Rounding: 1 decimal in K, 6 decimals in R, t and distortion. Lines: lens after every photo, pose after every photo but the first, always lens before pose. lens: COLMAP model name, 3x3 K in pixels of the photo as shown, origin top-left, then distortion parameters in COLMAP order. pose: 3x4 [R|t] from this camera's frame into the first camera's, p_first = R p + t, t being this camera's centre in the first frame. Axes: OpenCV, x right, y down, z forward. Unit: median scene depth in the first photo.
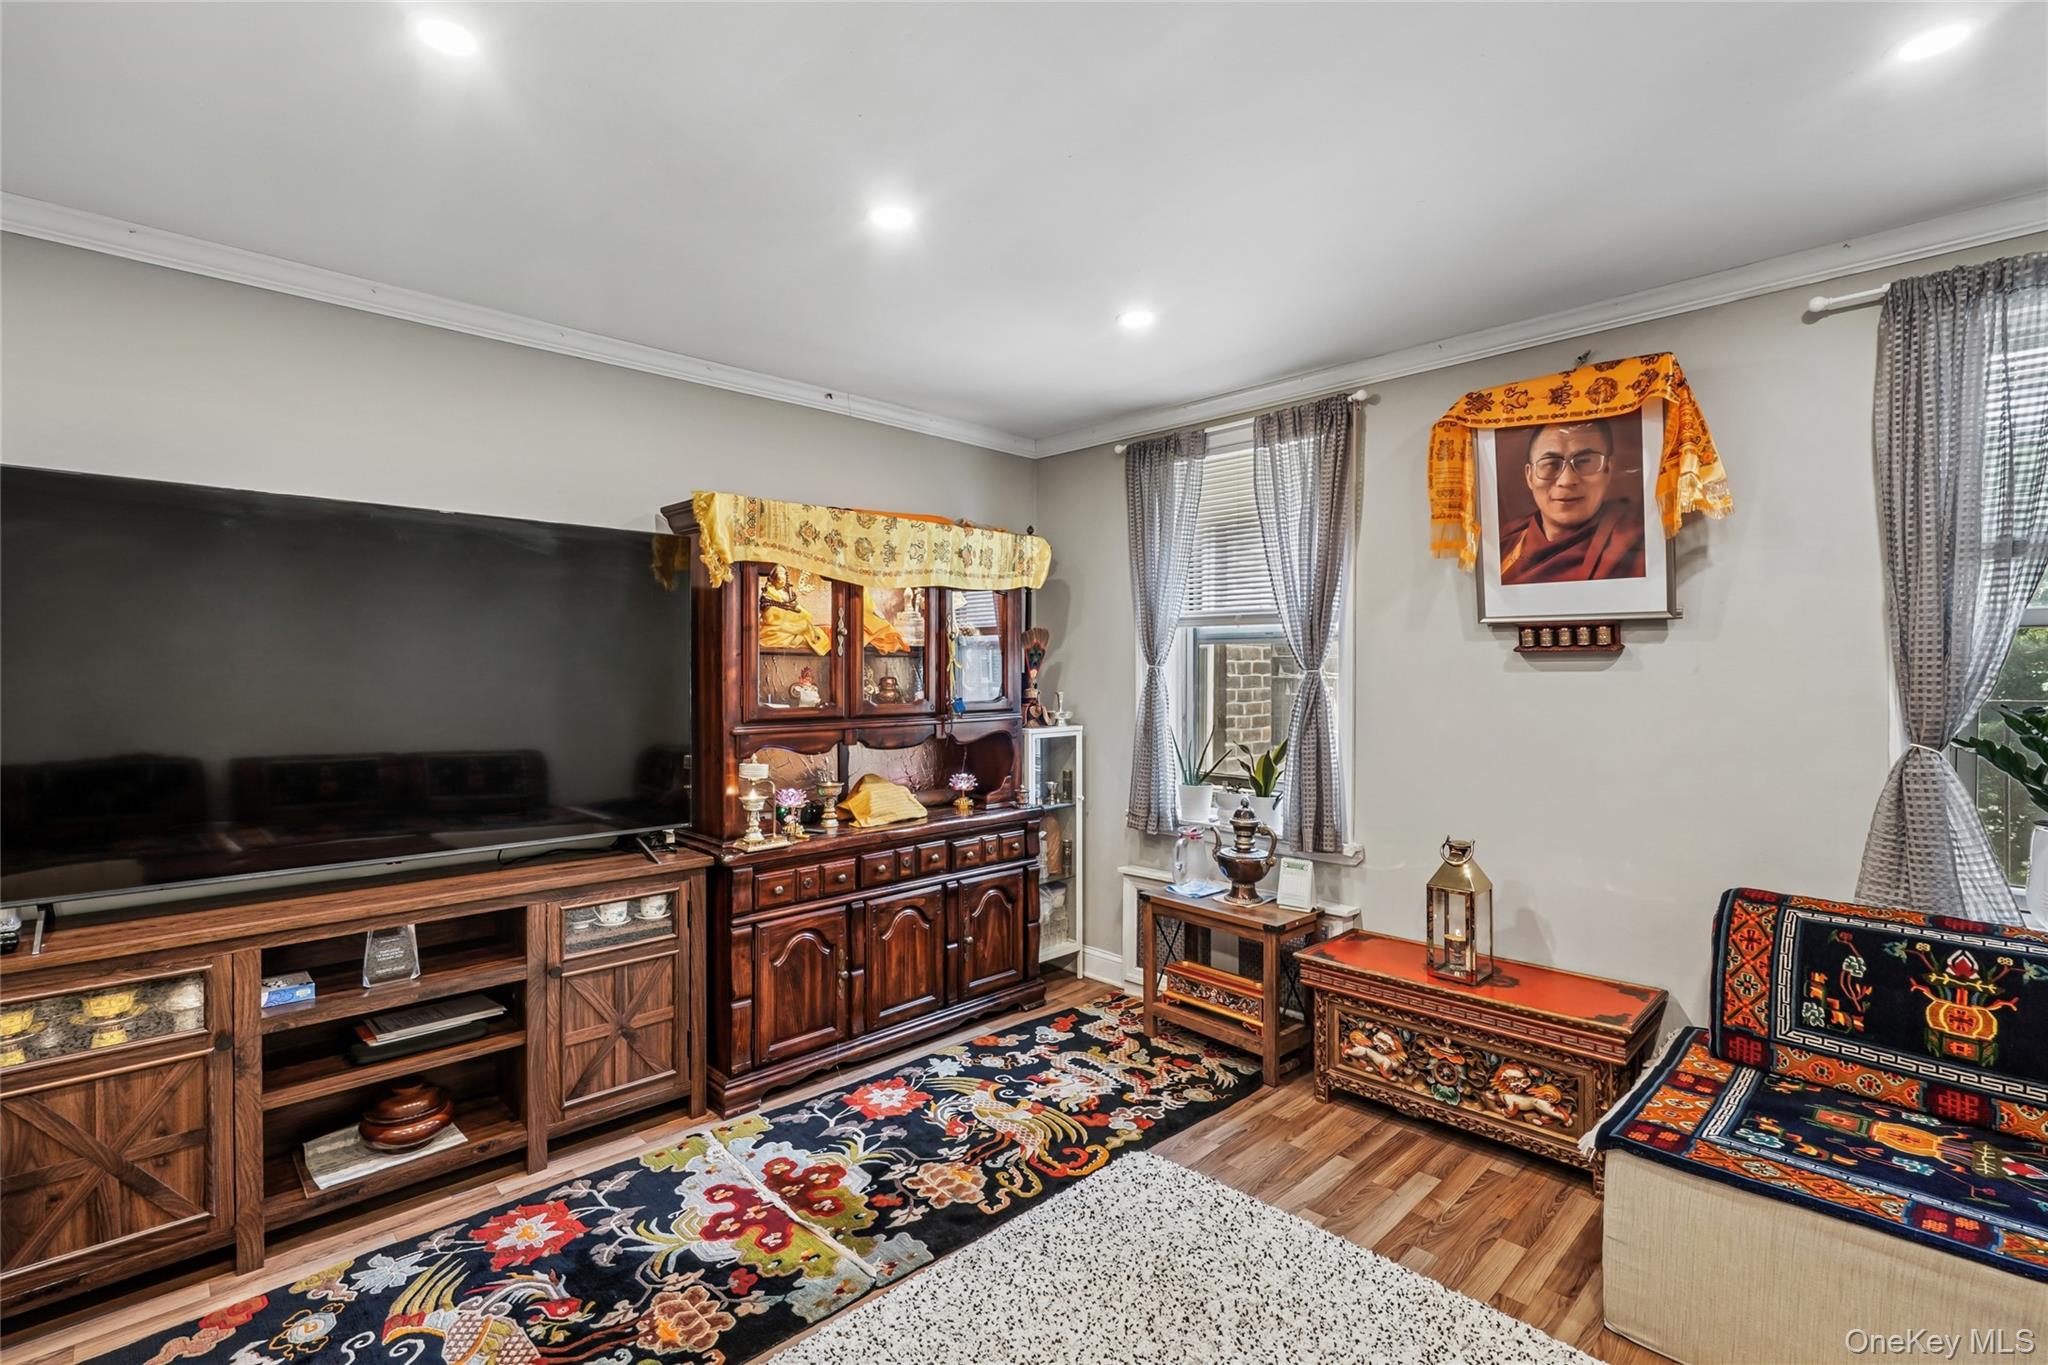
lens RADIAL K [[941.1, 0, 991.8], [0, 941.1, 676.0], [0, 0, 1]] dist [-0.001150, 0.000734]
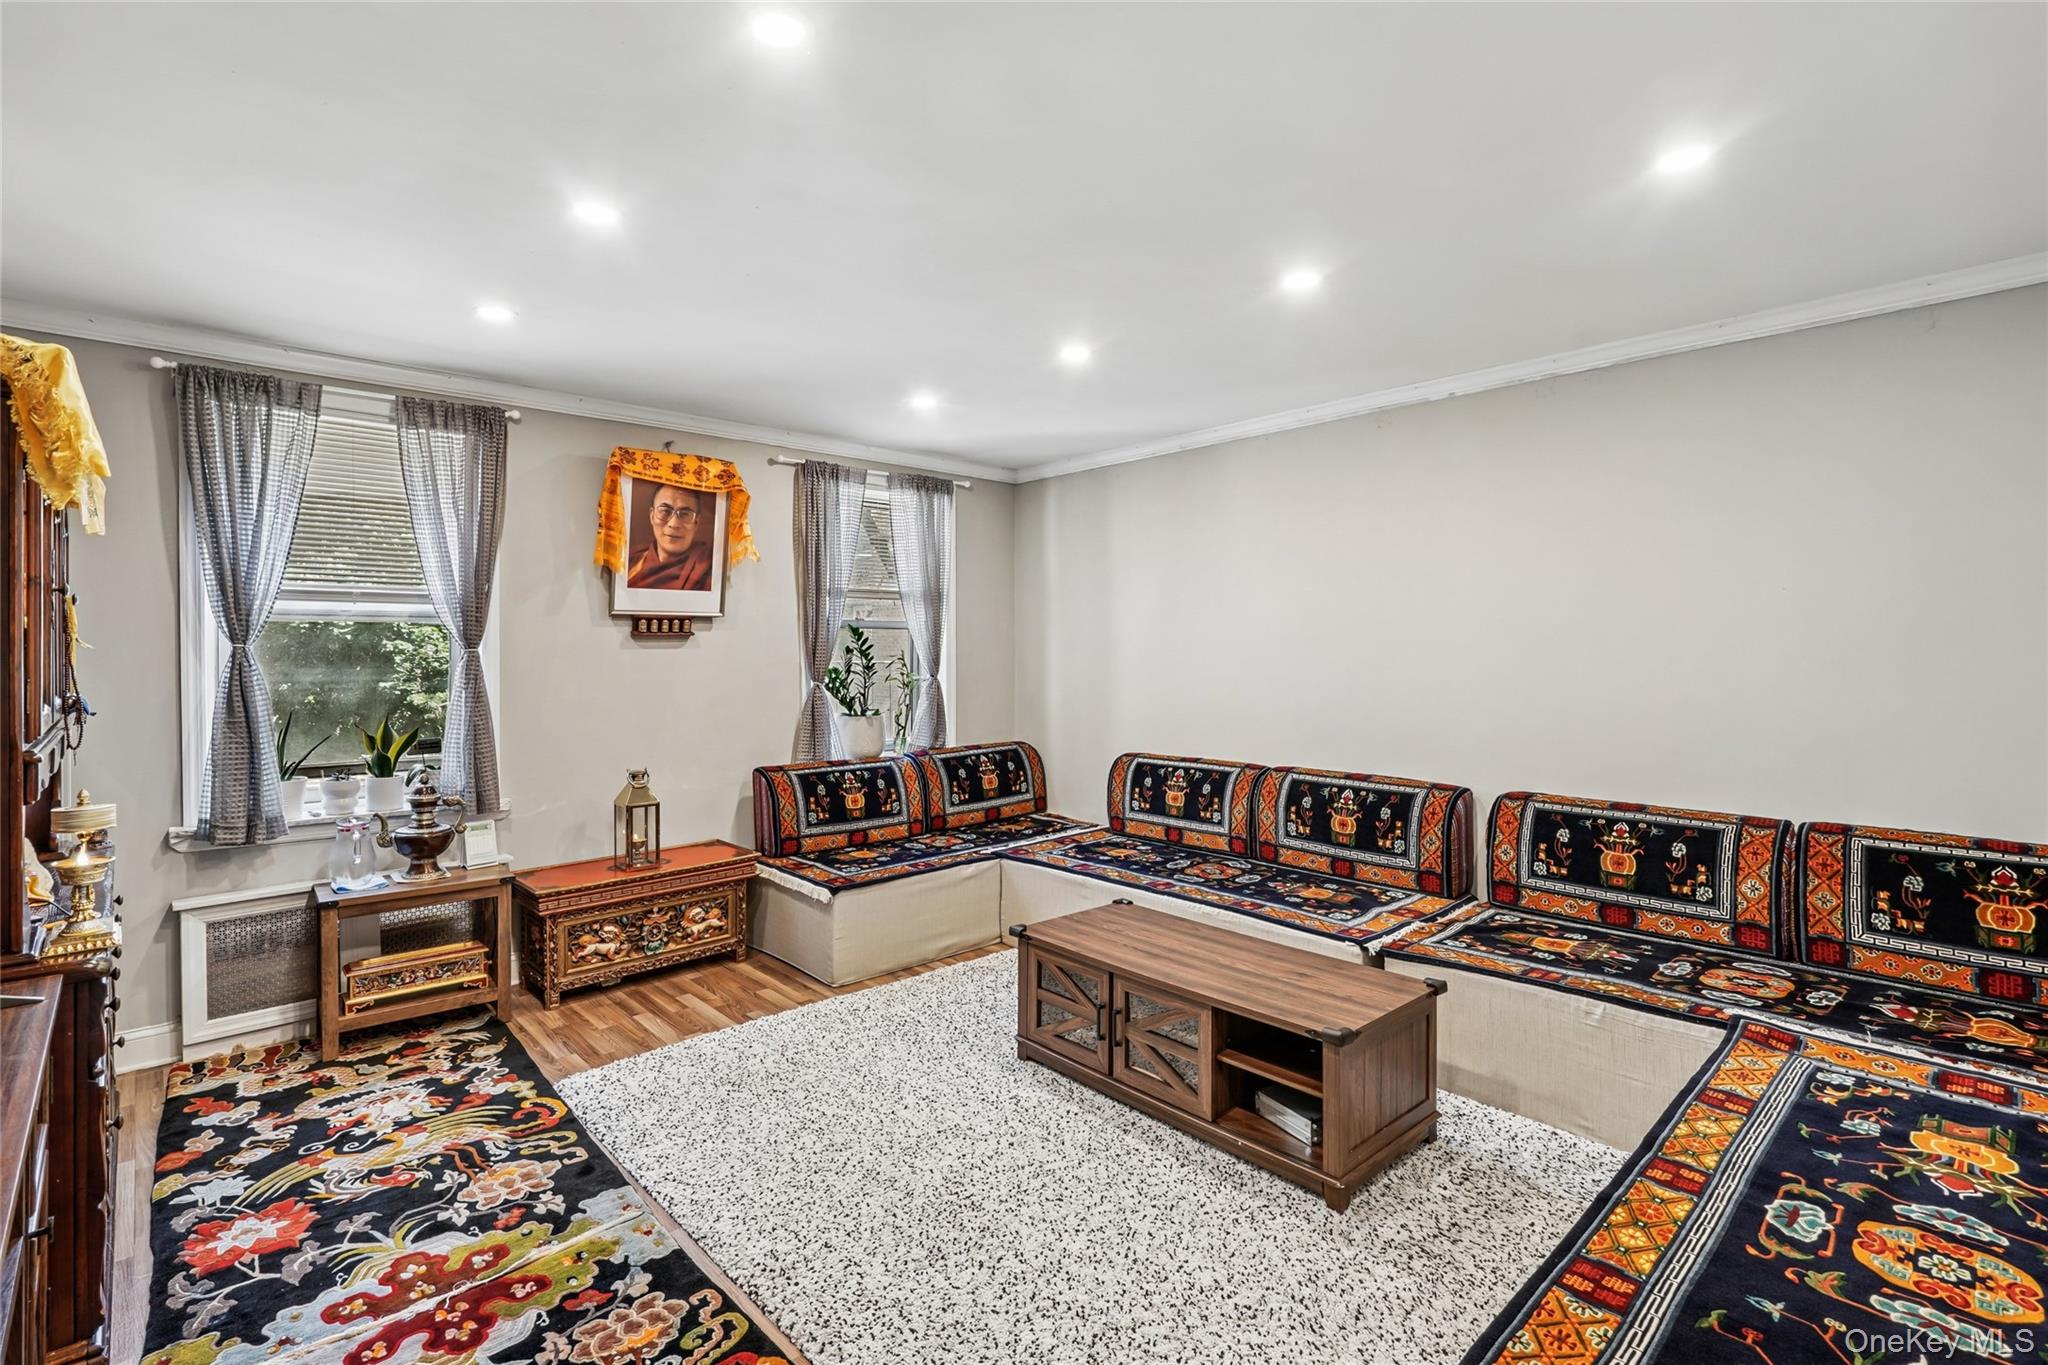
lens RADIAL K [[951.3, 0, 1026.8], [0, 951.3, 646.6], [0, 0, 1]] dist [-0.000225, 0.000273]
pose [[0.000298, 0.000539, 1.000000, -0.929173], [0.010562, 0.999944, -0.000542, -0.001540], [-0.999944, 0.010563, 0.000293, 0.425814]]
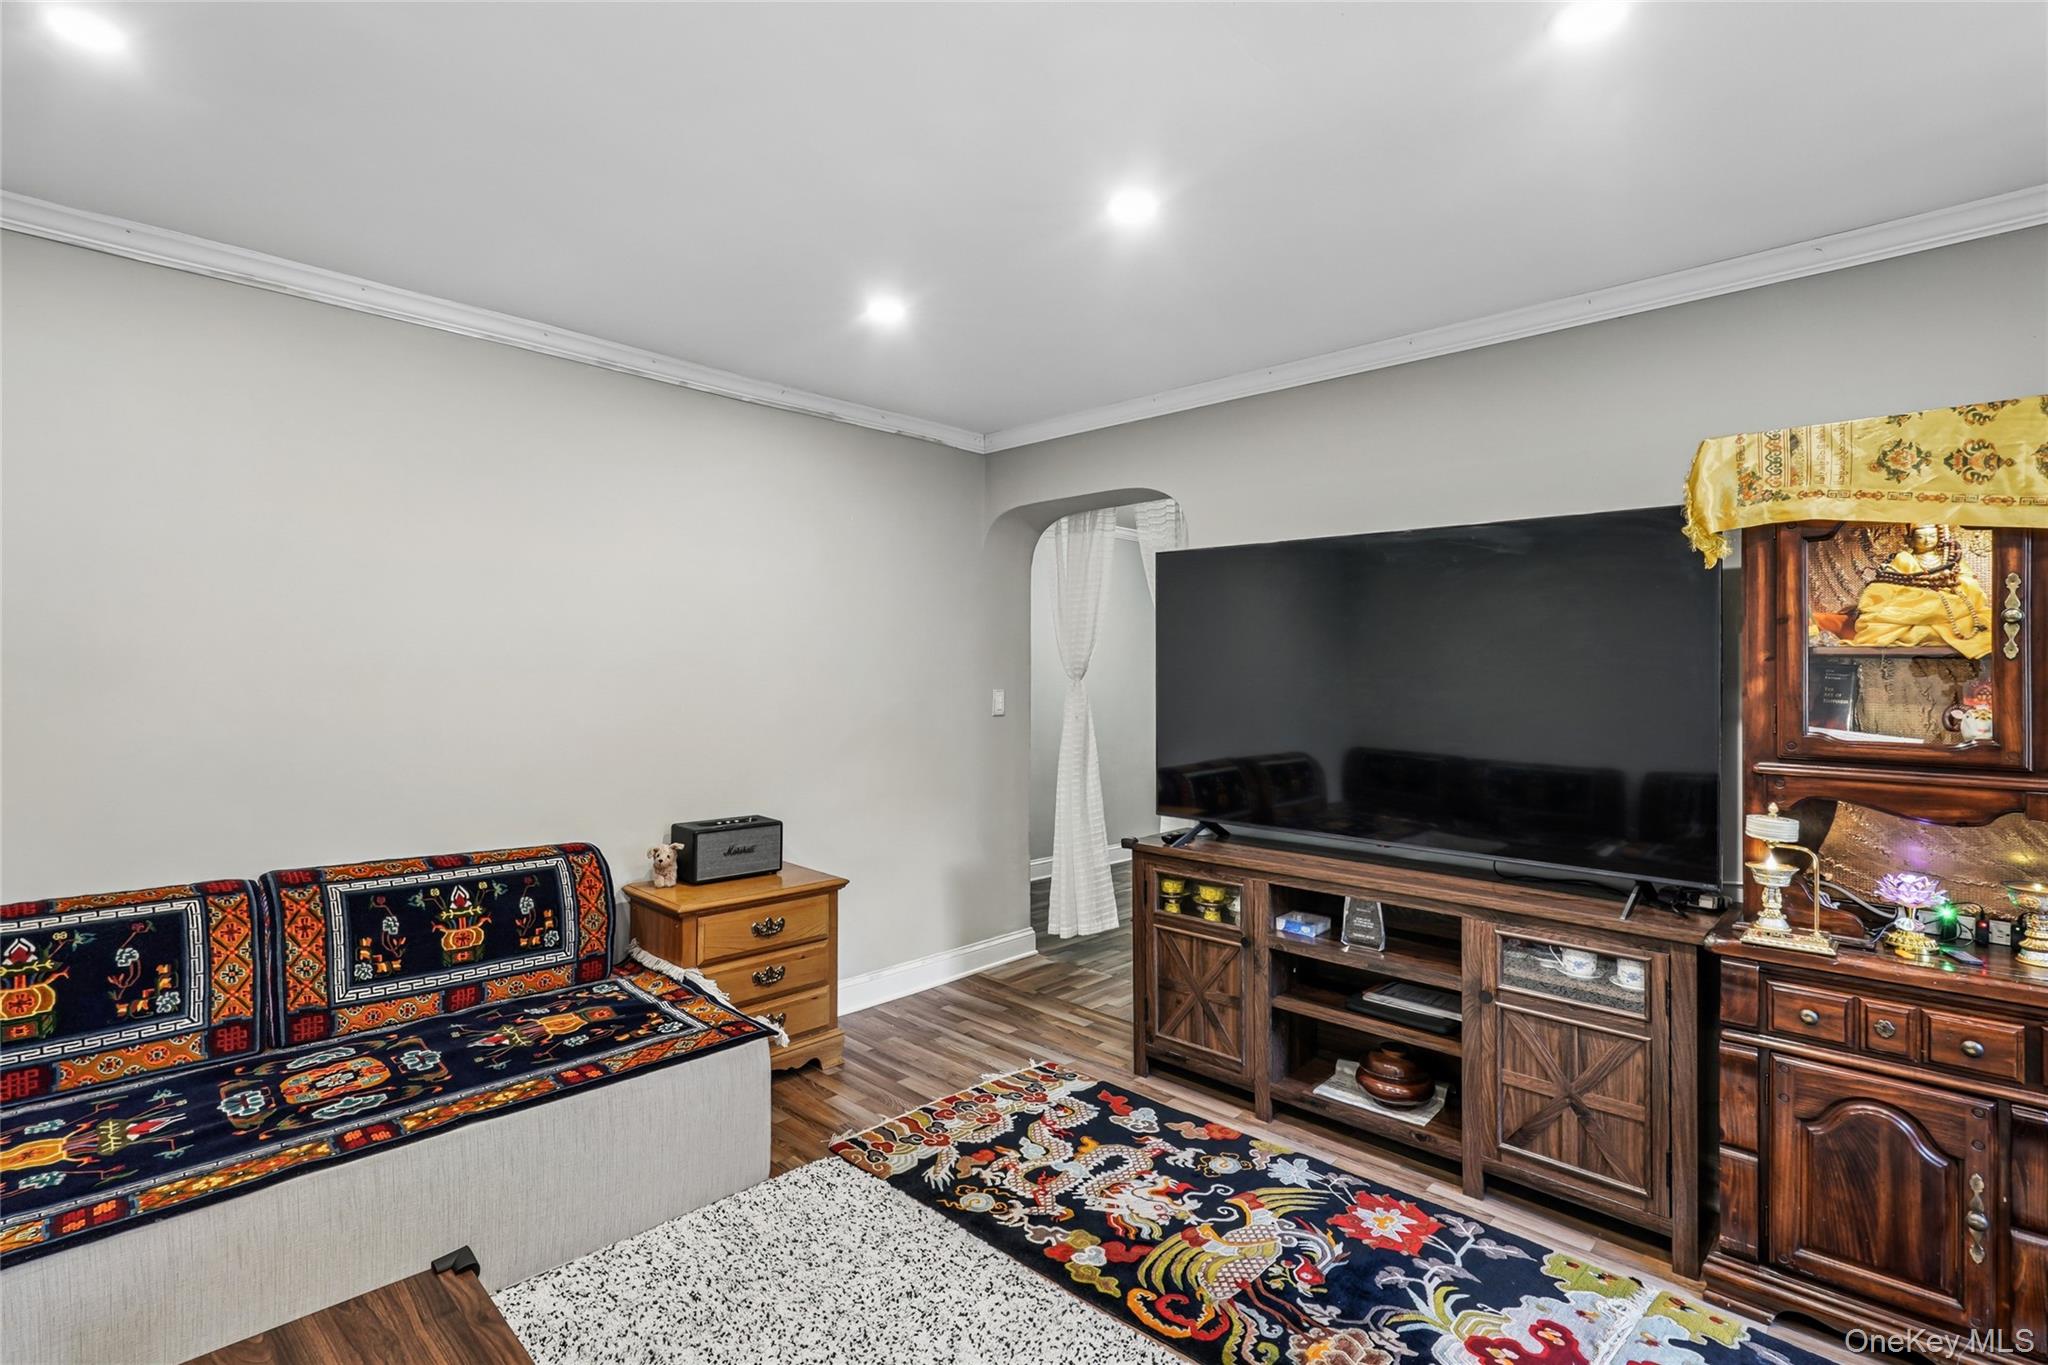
lens RADIAL K [[941.1, 0, 991.8], [0, 941.1, 676.0], [0, 0, 1]] dist [-0.001150, 0.000734]
pose [[0.050969, 0.000630, -0.998700, 0.431831], [-0.022434, 0.999748, -0.000514, 0.003357], [0.998448, 0.022431, 0.050971, 0.422946]]
